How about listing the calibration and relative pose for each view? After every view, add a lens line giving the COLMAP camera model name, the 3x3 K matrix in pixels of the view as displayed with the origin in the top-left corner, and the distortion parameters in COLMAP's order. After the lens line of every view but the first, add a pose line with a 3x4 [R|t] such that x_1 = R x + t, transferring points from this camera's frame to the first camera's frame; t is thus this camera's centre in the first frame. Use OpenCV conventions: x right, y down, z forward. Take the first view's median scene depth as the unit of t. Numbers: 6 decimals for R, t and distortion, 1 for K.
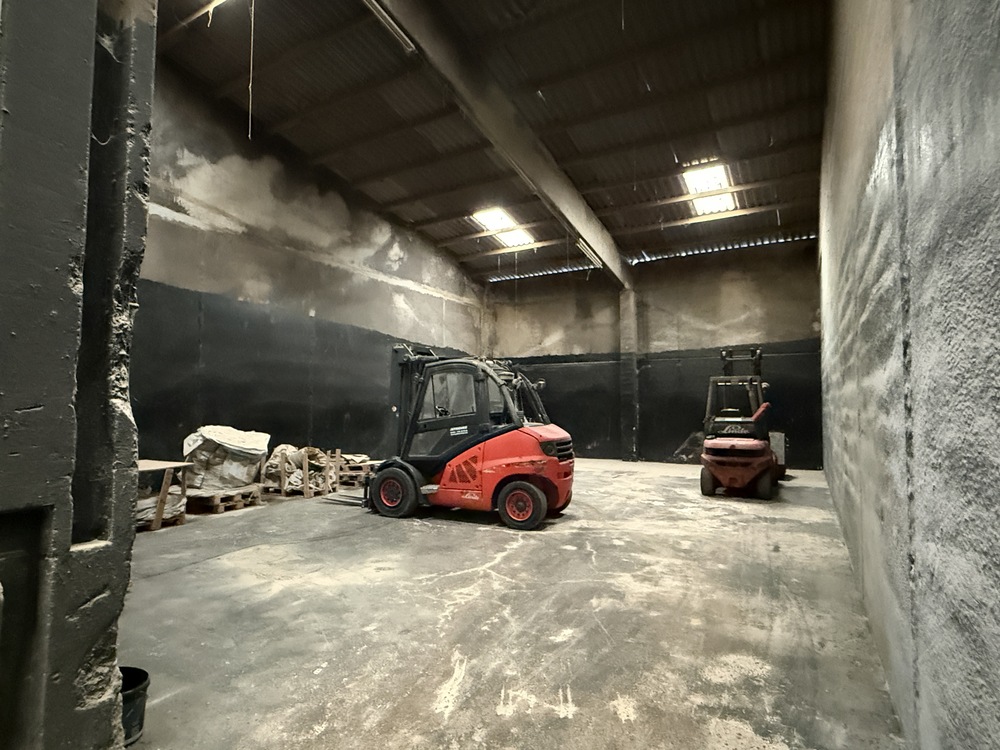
lens RADIAL K [[534.7, 0, 499.7], [0, 534.7, 375.6], [0, 0, 1]] dist [0.000660, -0.000038]
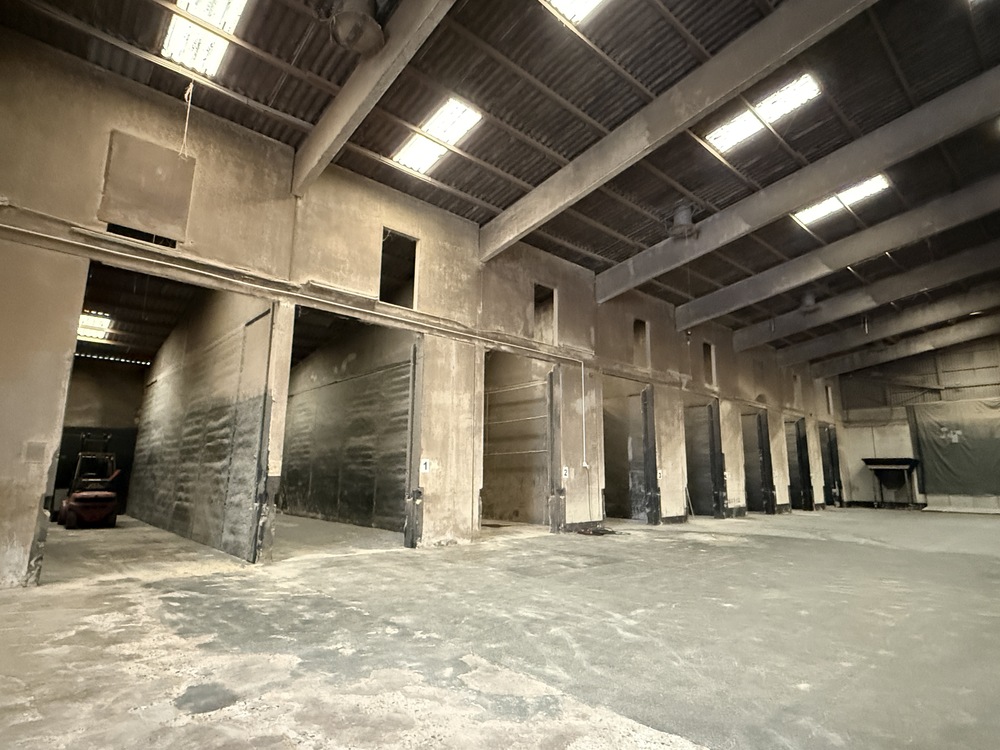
lens RADIAL K [[534.7, 0, 499.5], [0, 534.7, 373.7], [0, 0, 1]] dist [0.000660, -0.000038]
pose [[0.320880, 0.185092, 0.928858, -0.596603], [-0.064252, 0.982713, -0.173628, -0.025782], [-0.944938, -0.003967, 0.327226, -0.559674]]
